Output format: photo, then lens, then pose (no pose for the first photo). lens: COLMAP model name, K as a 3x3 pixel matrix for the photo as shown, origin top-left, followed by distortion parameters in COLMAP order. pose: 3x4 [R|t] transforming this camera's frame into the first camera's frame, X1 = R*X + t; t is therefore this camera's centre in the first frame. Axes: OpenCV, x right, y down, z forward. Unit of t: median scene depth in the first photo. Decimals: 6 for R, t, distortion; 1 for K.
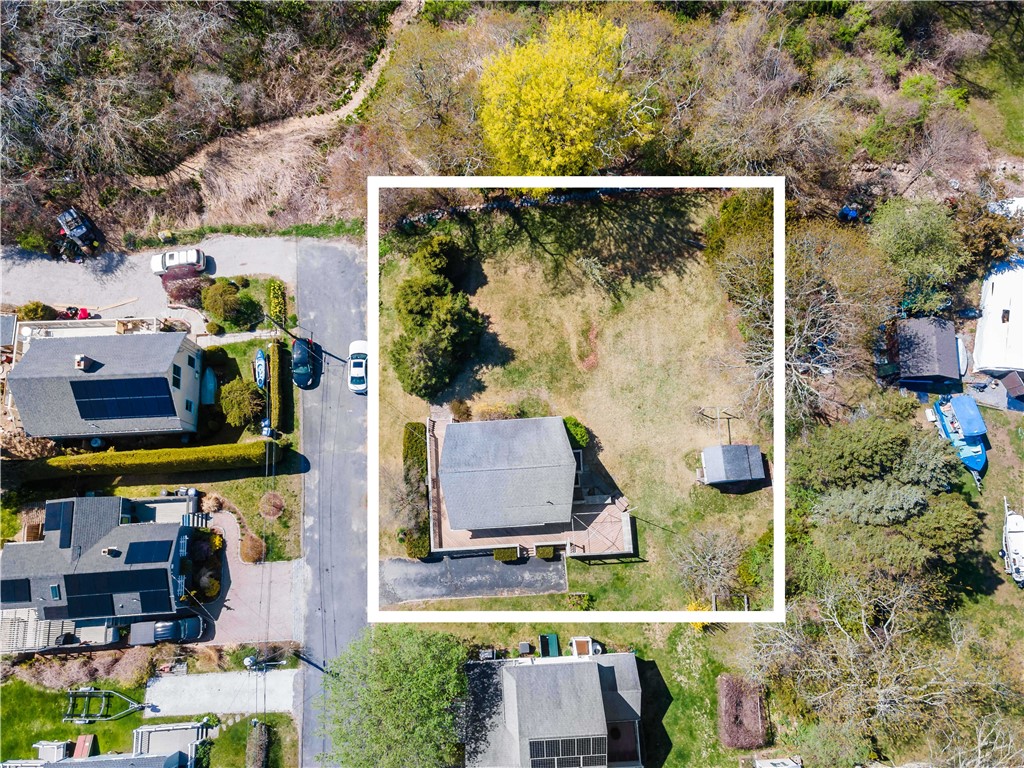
lens RADIAL K [[736.1, 0, 492.3], [0, 736.1, 375.7], [0, 0, 1]] dist [0.038922, 0.009464]
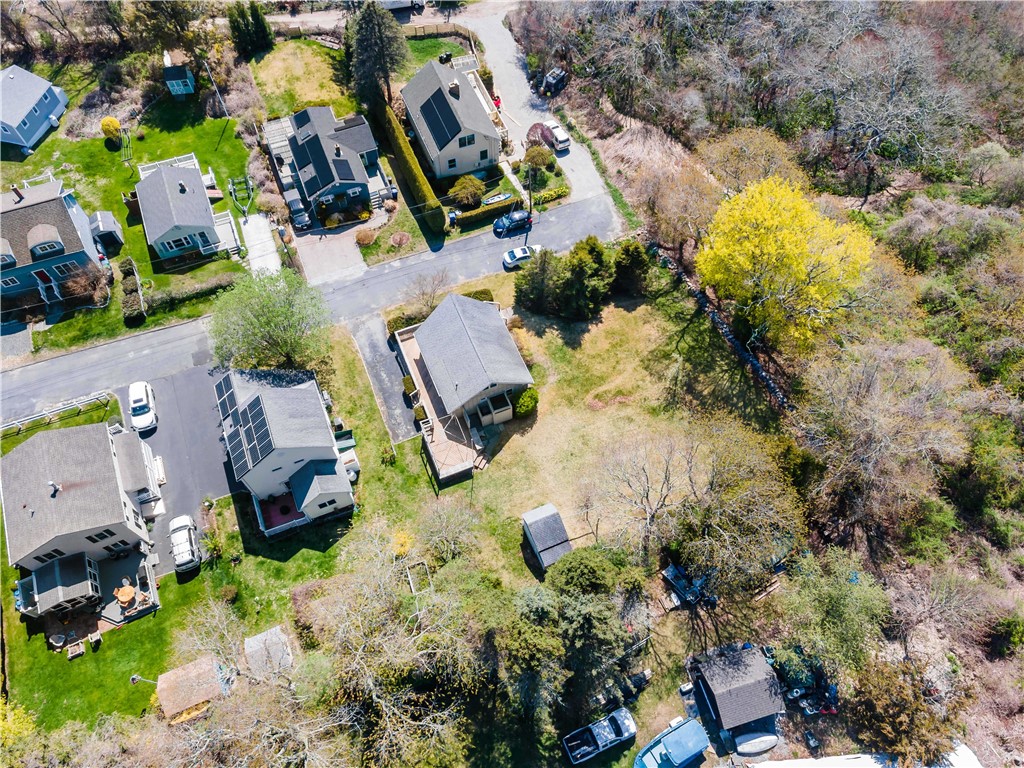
lens RADIAL K [[759.5, 0, 516.8], [0, 759.5, 379.0], [0, 0, 1]] dist [0.029592, 0.043635]
pose [[0.324863, 0.815668, -0.478696, 0.599431], [-0.921043, 0.387817, 0.035757, 0.034011], [0.214812, 0.429283, 0.877252, -0.025407]]
